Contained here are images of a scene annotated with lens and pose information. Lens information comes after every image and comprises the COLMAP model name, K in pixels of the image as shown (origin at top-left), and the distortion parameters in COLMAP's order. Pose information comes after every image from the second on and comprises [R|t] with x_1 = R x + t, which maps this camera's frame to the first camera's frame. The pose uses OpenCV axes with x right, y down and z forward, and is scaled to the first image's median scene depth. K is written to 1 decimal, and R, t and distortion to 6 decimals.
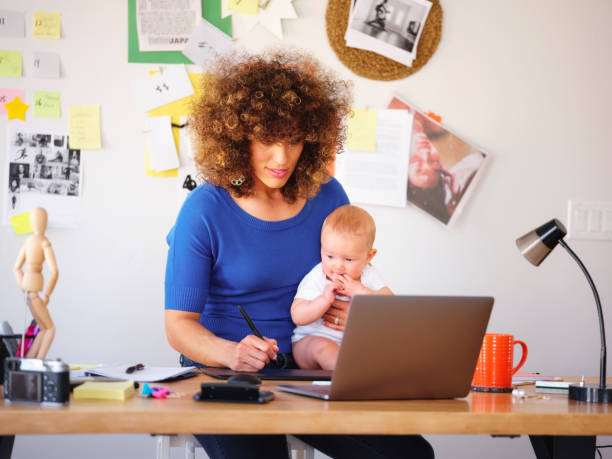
lens RADIAL K [[1709.8, 0, 306.0], [0, 1709.8, 229.5], [0, 0, 1]] dist [0.088517, 0.343767]
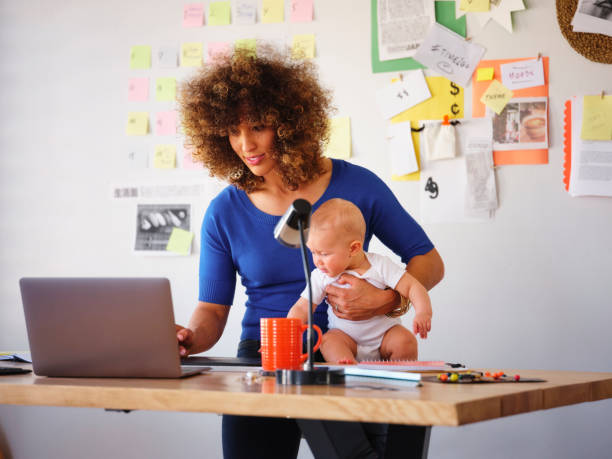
lens RADIAL K [[1709.8, 0, 306.0], [0, 1709.8, 229.5], [0, 0, 1]] dist [0.088517, 0.343767]
pose [[0.764578, -0.042813, -0.643108, 0.534881], [0.028119, 0.999057, -0.033079, 0.030915], [0.643918, 0.007208, 0.765060, 0.181132]]
